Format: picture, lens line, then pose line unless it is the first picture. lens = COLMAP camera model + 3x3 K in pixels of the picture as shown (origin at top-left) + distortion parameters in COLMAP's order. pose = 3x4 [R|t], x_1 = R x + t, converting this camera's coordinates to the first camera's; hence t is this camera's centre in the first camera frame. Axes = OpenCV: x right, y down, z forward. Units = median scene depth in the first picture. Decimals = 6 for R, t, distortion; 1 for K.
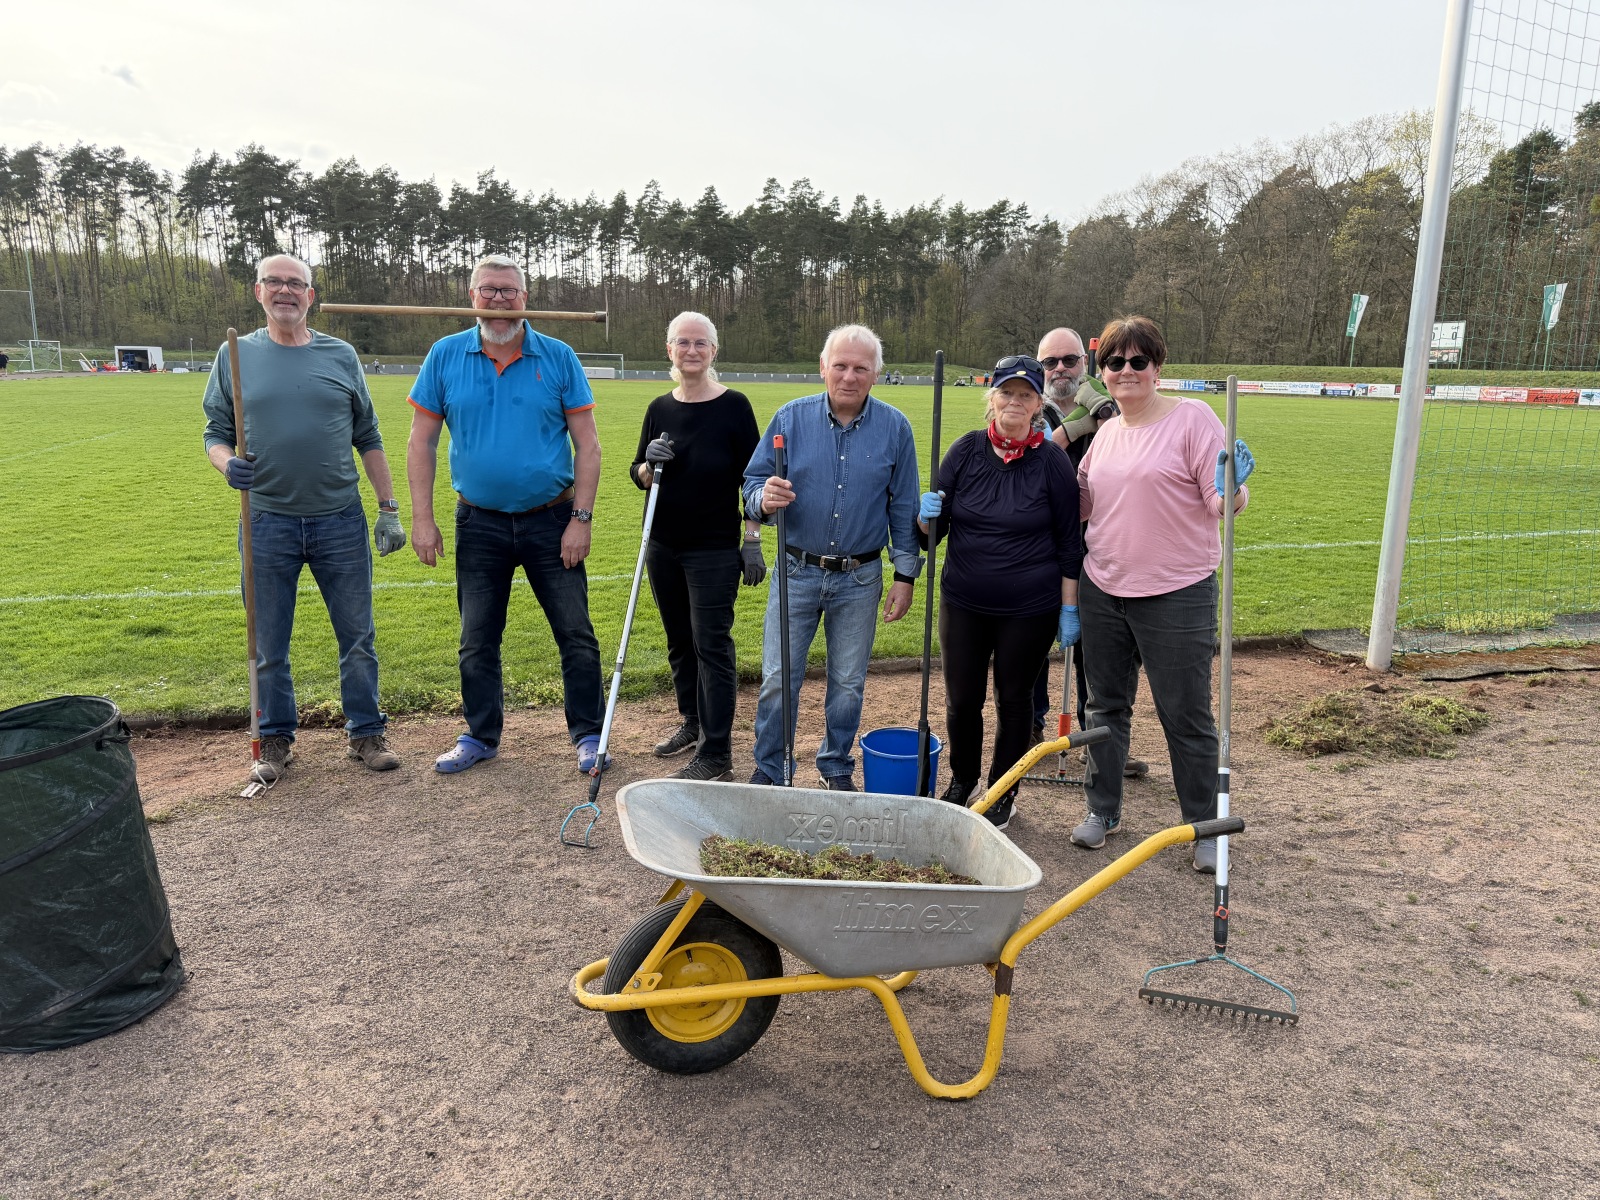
lens RADIAL K [[1116.9, 0, 782.7], [0, 1116.9, 602.0], [0, 0, 1]] dist [0.017249, -0.000082]
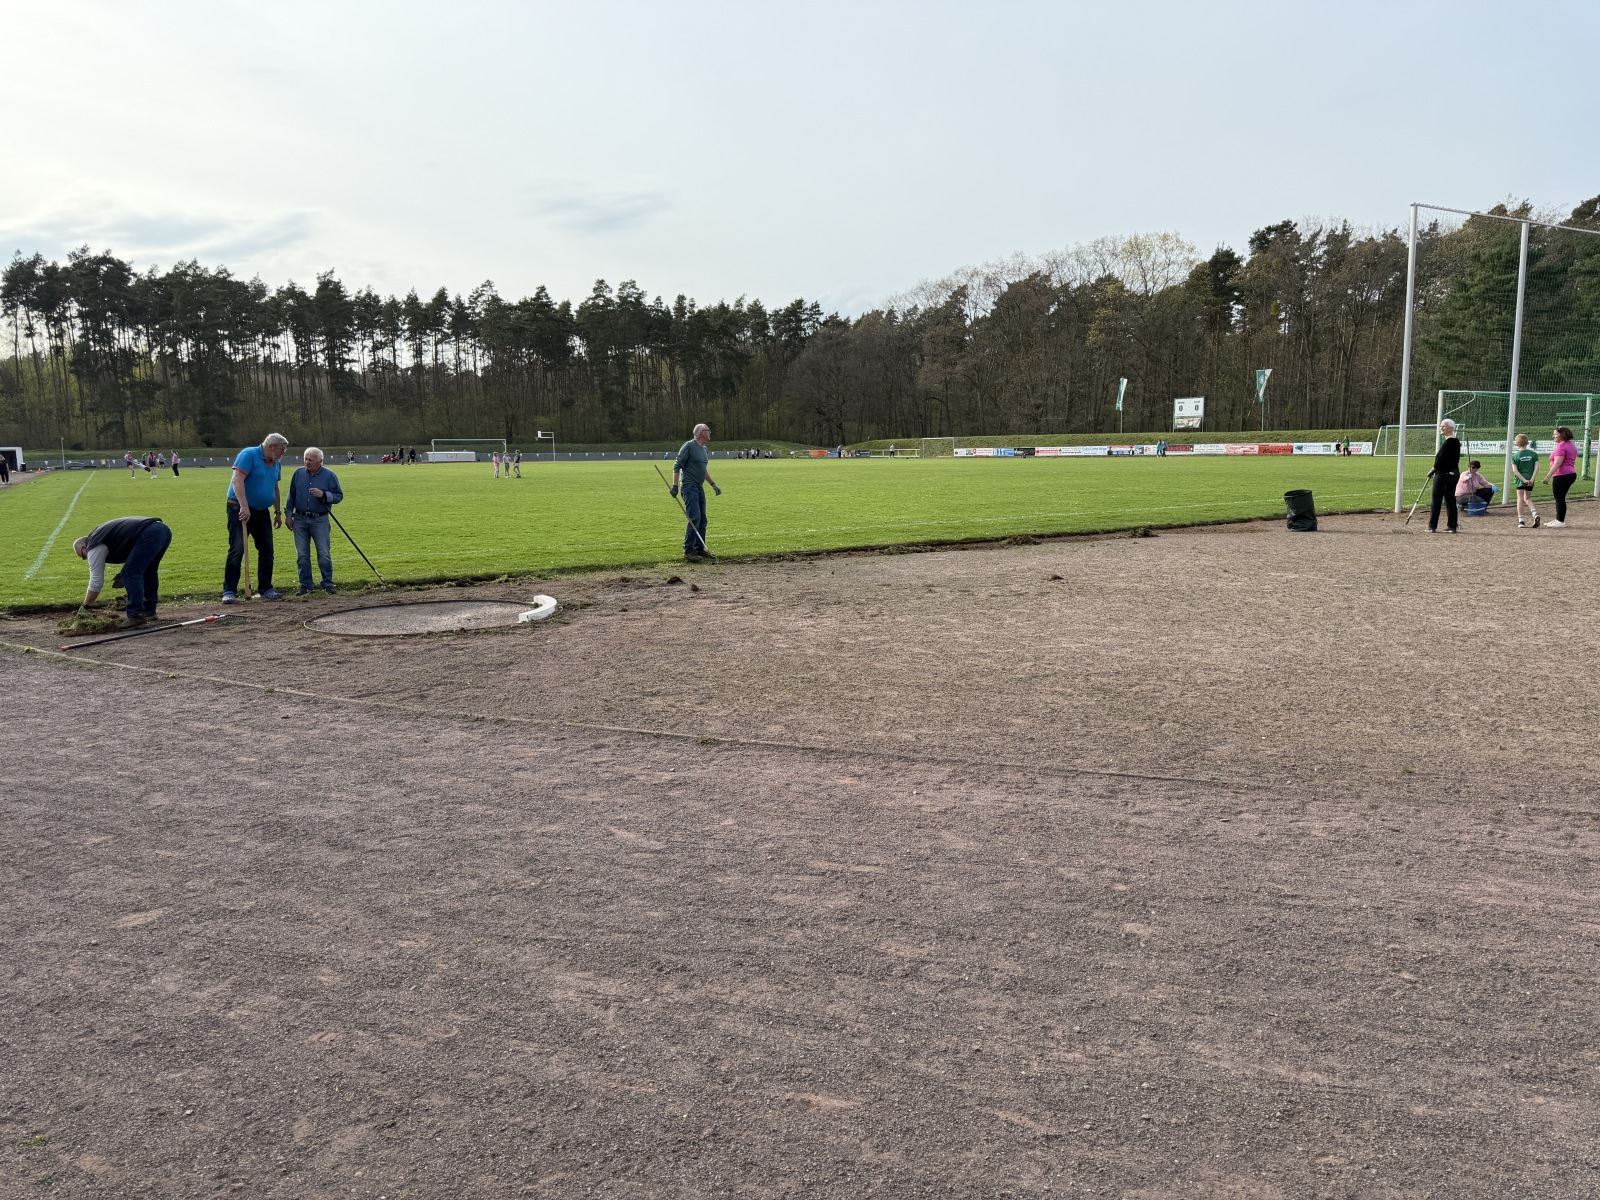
lens RADIAL K [[1089.1, 0, 800.0], [0, 1089.1, 600.0], [0, 0, 1]] dist [0.169716, -0.231396]
pose [[0.971024, -0.066030, 0.229677, -0.089110], [0.081183, 0.995059, -0.057156, 0.014481], [-0.224768, 0.074146, 0.971587, -0.081535]]
